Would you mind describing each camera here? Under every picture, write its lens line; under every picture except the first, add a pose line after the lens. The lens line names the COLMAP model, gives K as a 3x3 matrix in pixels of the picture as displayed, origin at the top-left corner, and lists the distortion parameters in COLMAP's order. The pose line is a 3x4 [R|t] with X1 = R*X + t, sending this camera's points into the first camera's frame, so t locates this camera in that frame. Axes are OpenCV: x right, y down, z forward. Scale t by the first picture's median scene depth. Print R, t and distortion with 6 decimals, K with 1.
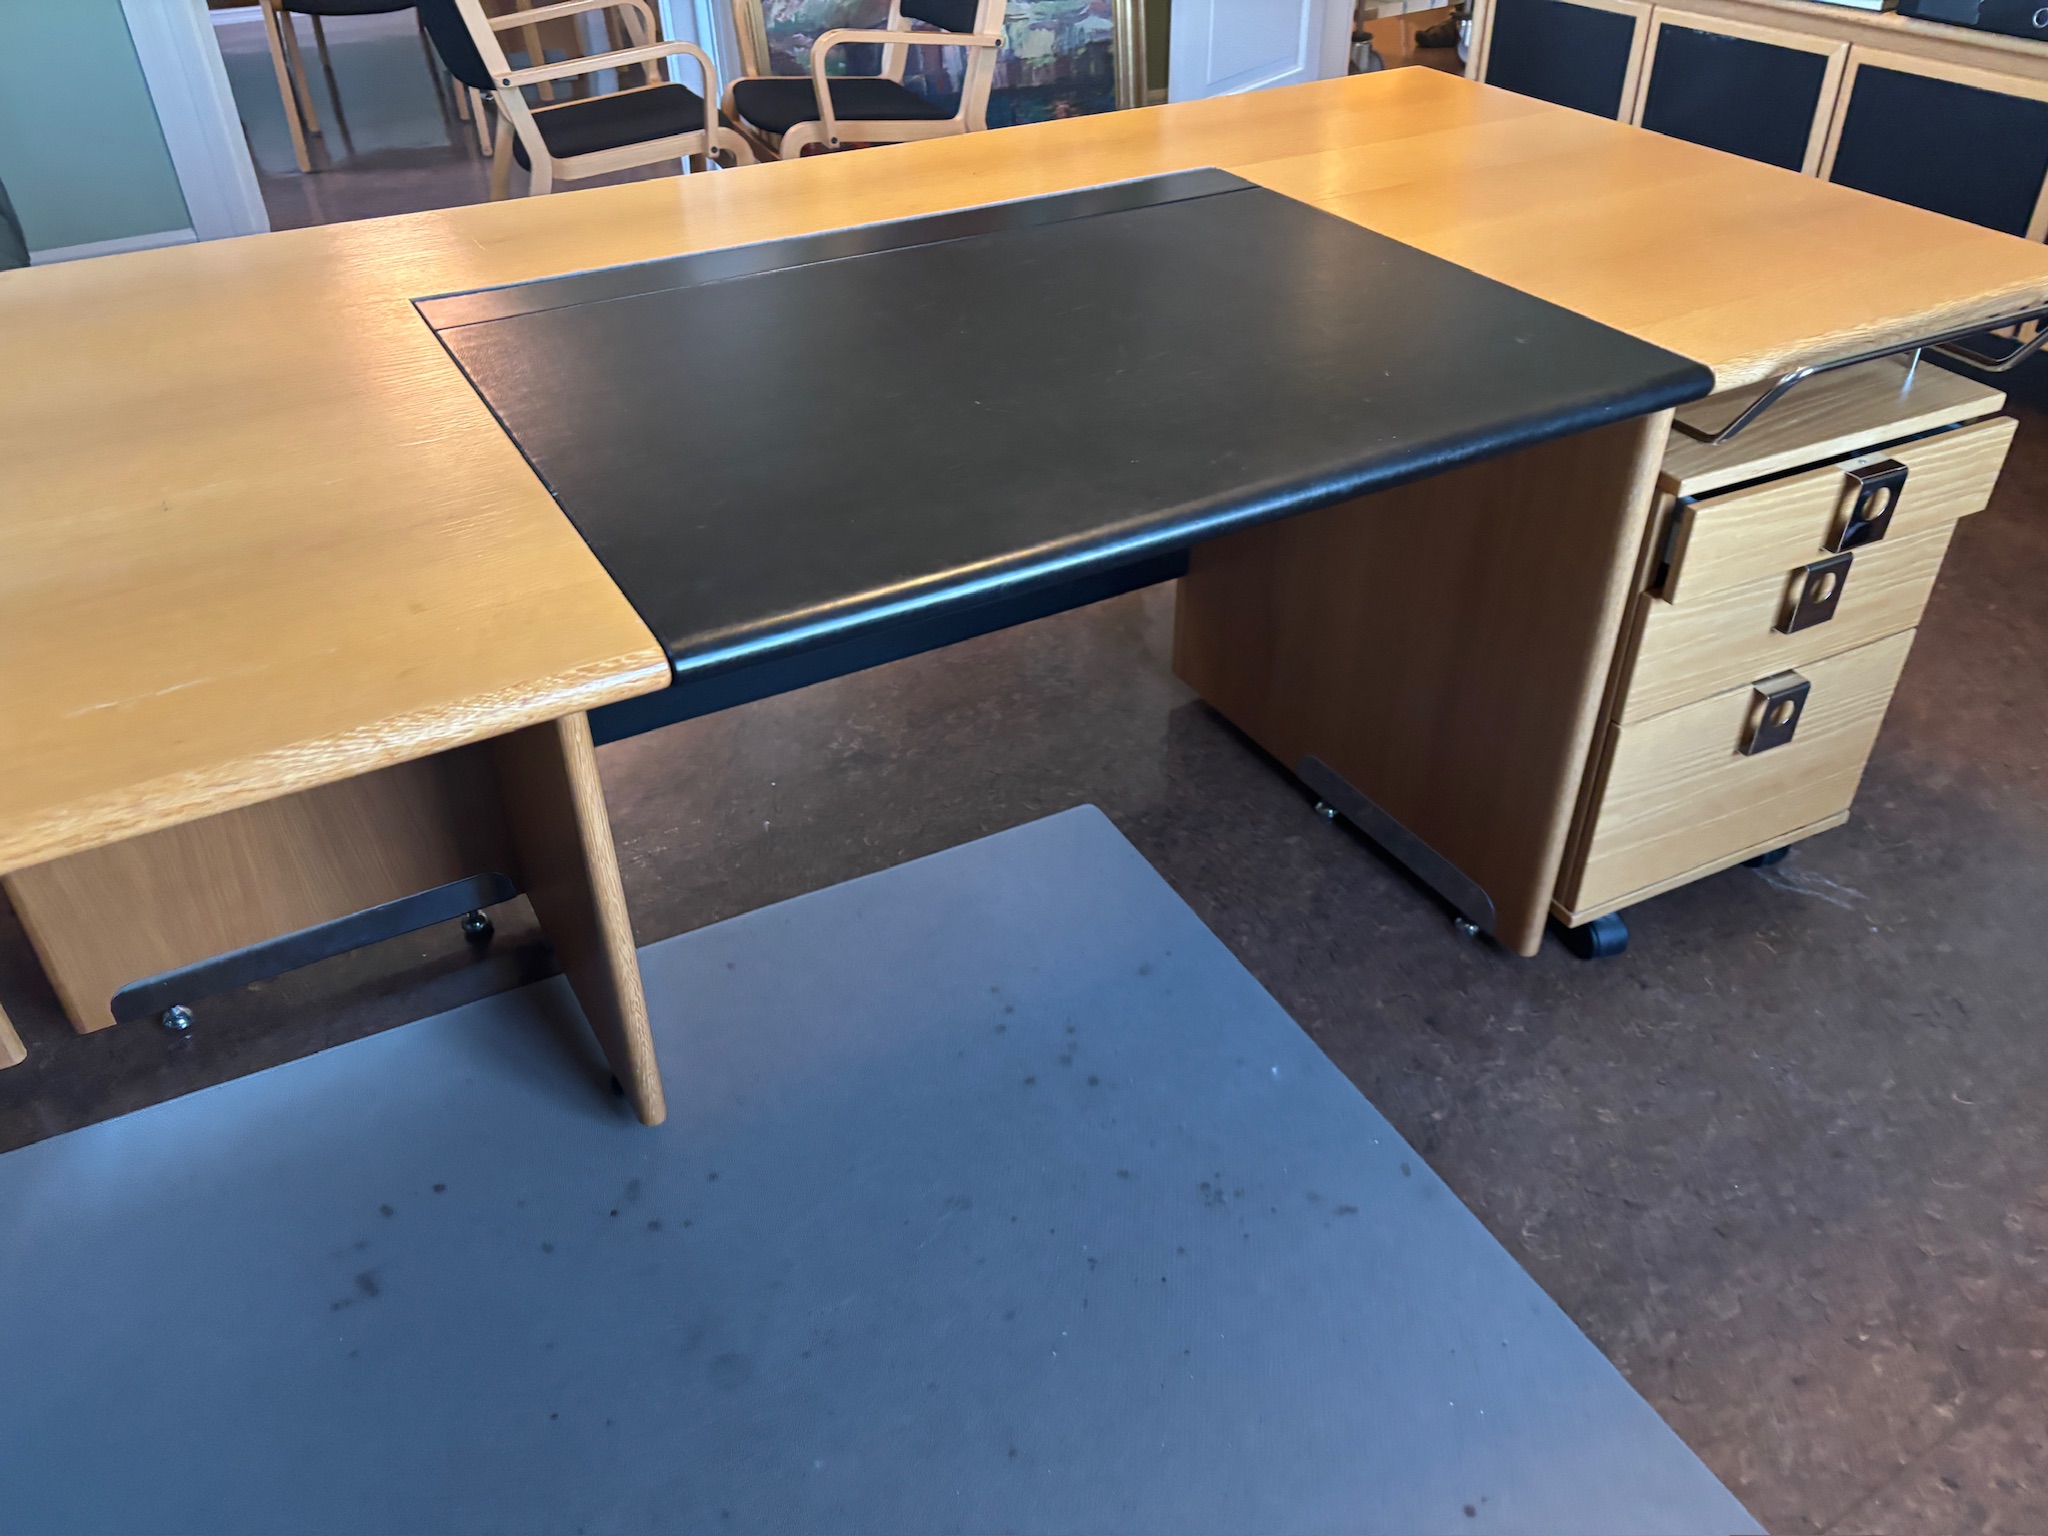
lens RADIAL K [[1566.4, 0, 1016.1], [0, 1566.4, 776.3], [0, 0, 1]] dist [0.031058, -0.012764]
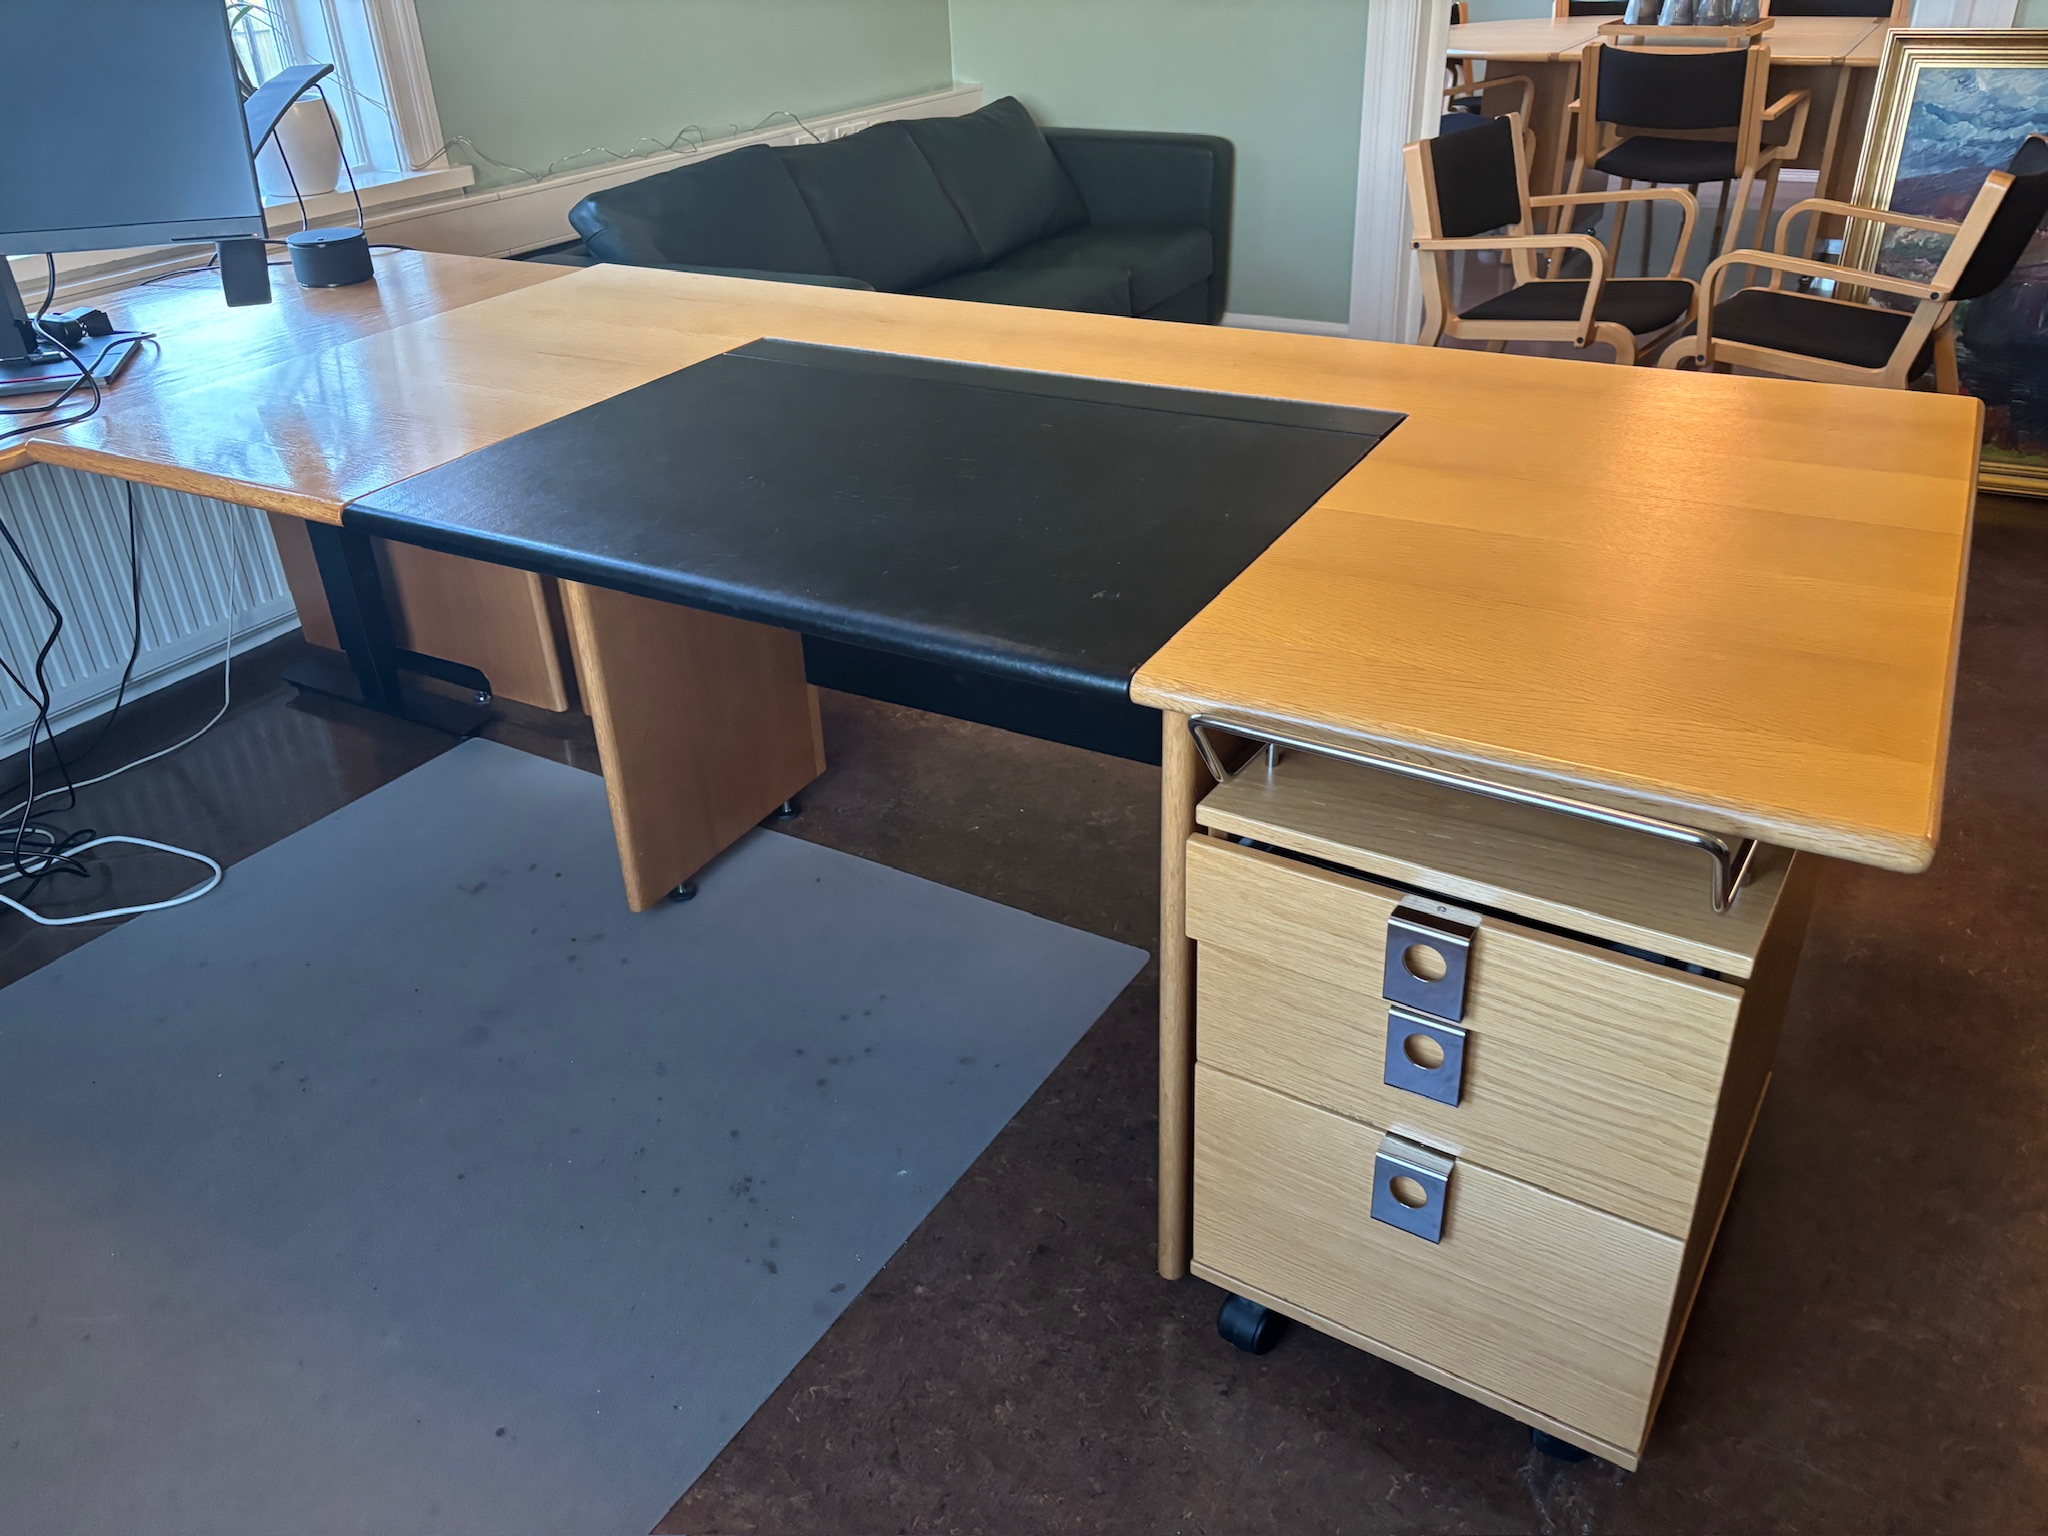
lens RADIAL K [[1566.4, 0, 1023.3], [0, 1566.4, 770.0], [0, 0, 1]] dist [0.031058, -0.012764]
pose [[0.515223, 0.416328, -0.749144, 0.879511], [-0.475566, 0.866055, 0.154229, -0.250797], [0.713009, 0.276805, 0.644202, 0.286201]]
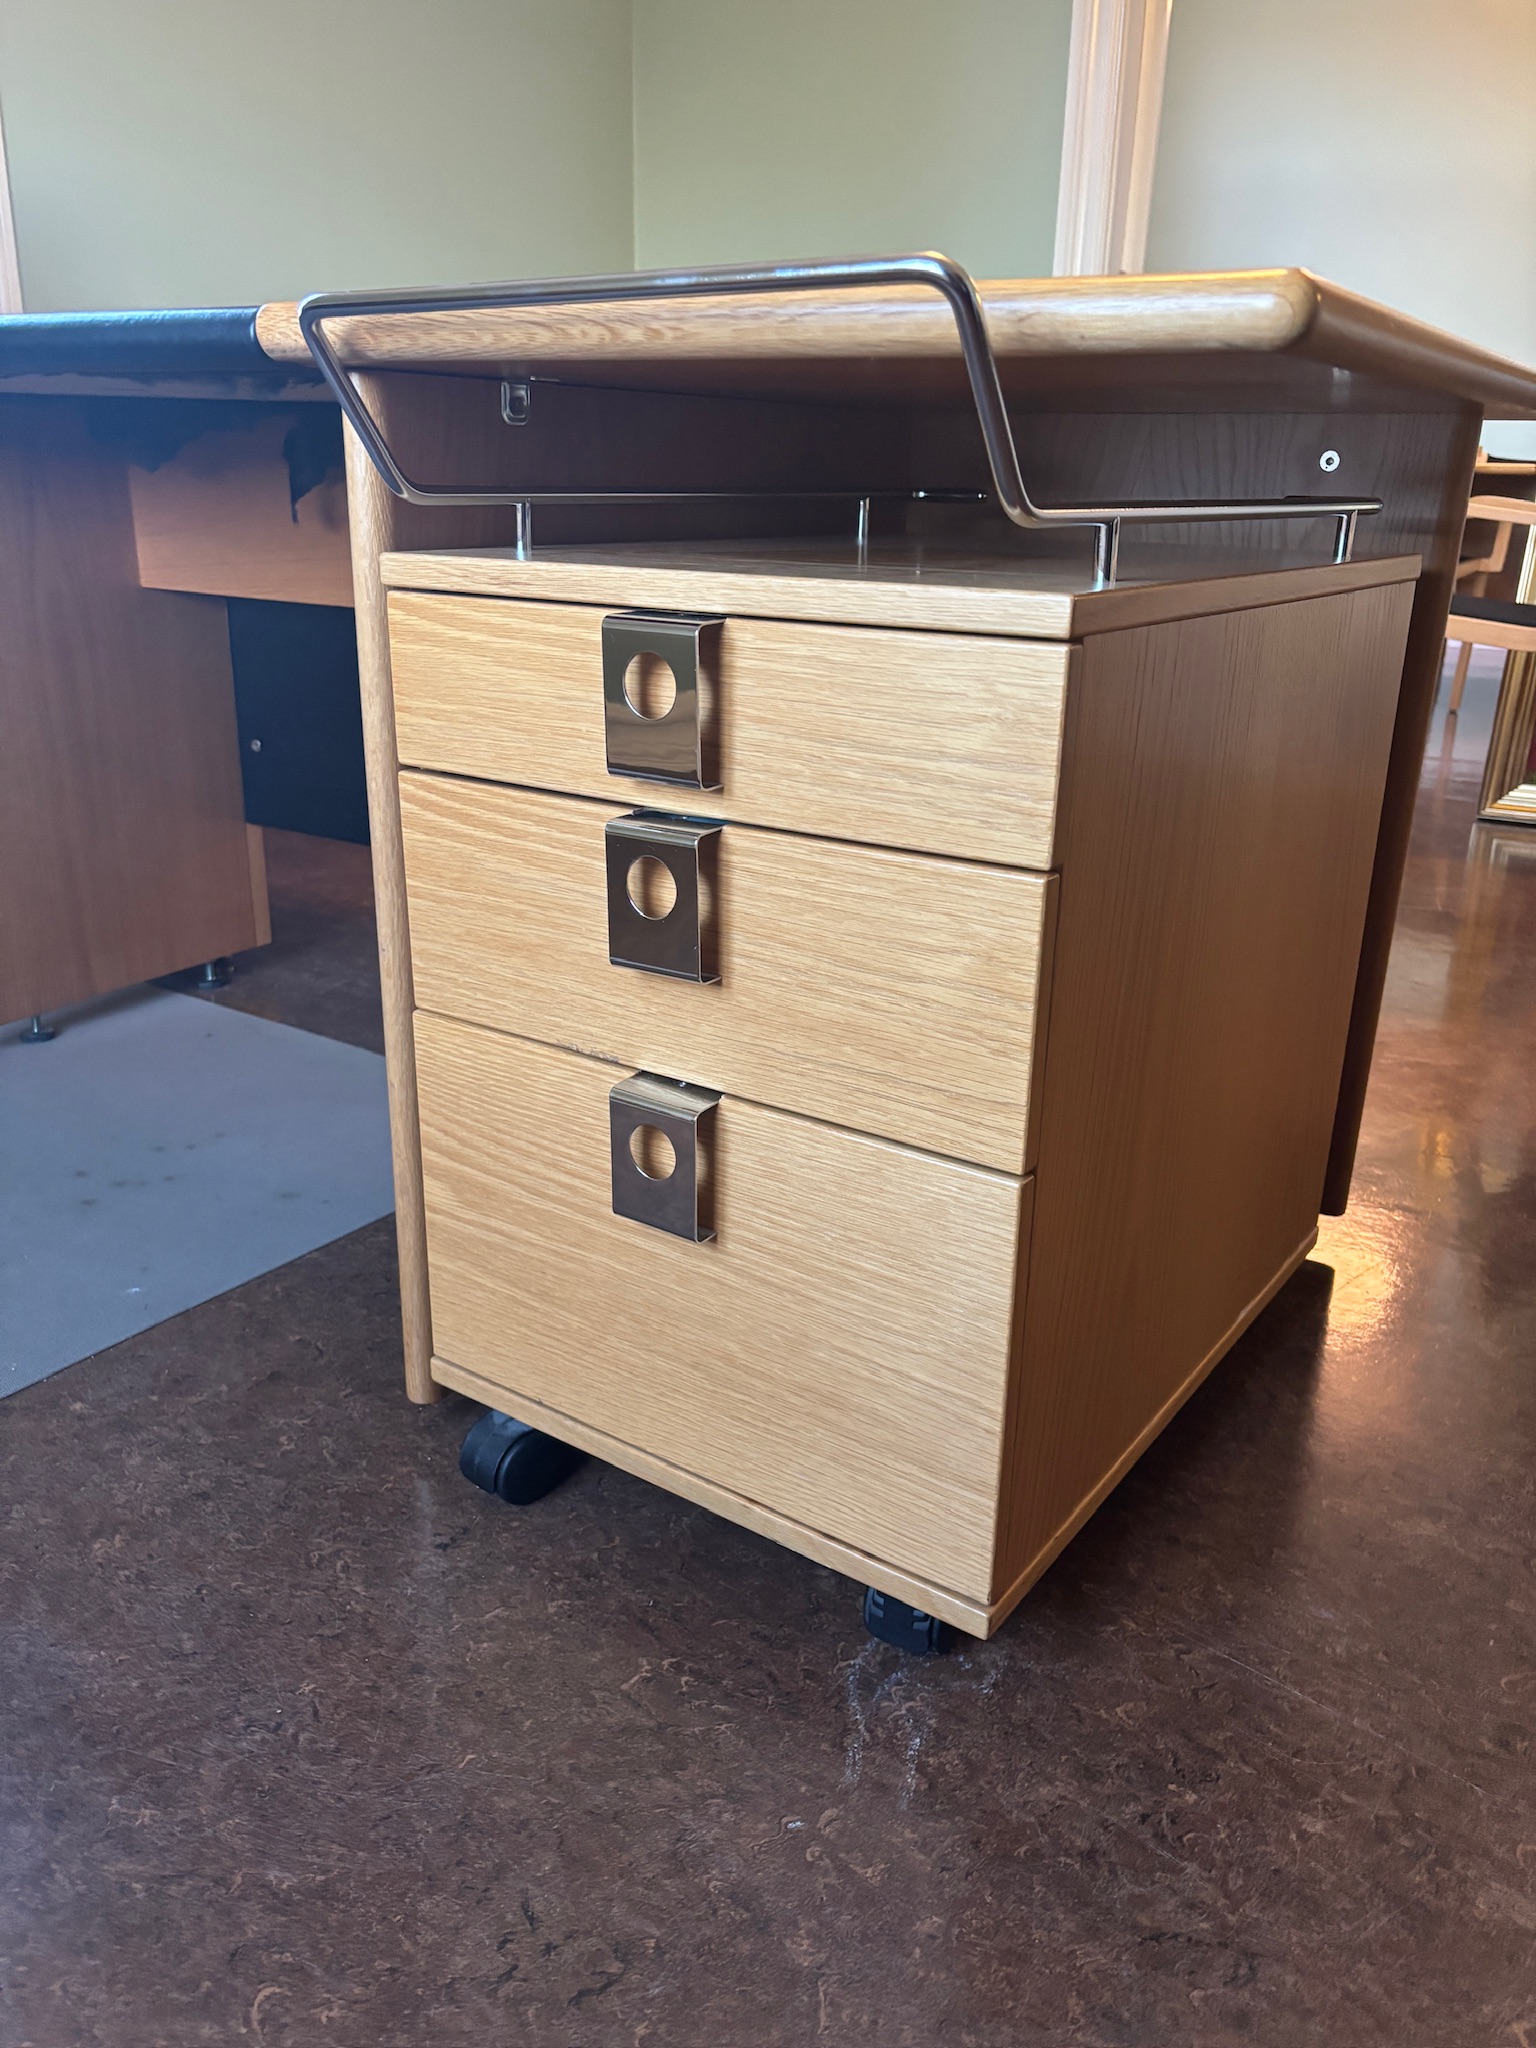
lens RADIAL K [[1566.4, 0, 763.3], [0, 1566.4, 1018.3], [0, 0, 1]] dist [0.031058, -0.012764]
pose [[0.469779, 0.298748, -0.830697, 0.910170], [-0.534864, 0.844937, 0.001391, -0.098175], [0.702302, 0.443657, 0.556723, 0.700722]]
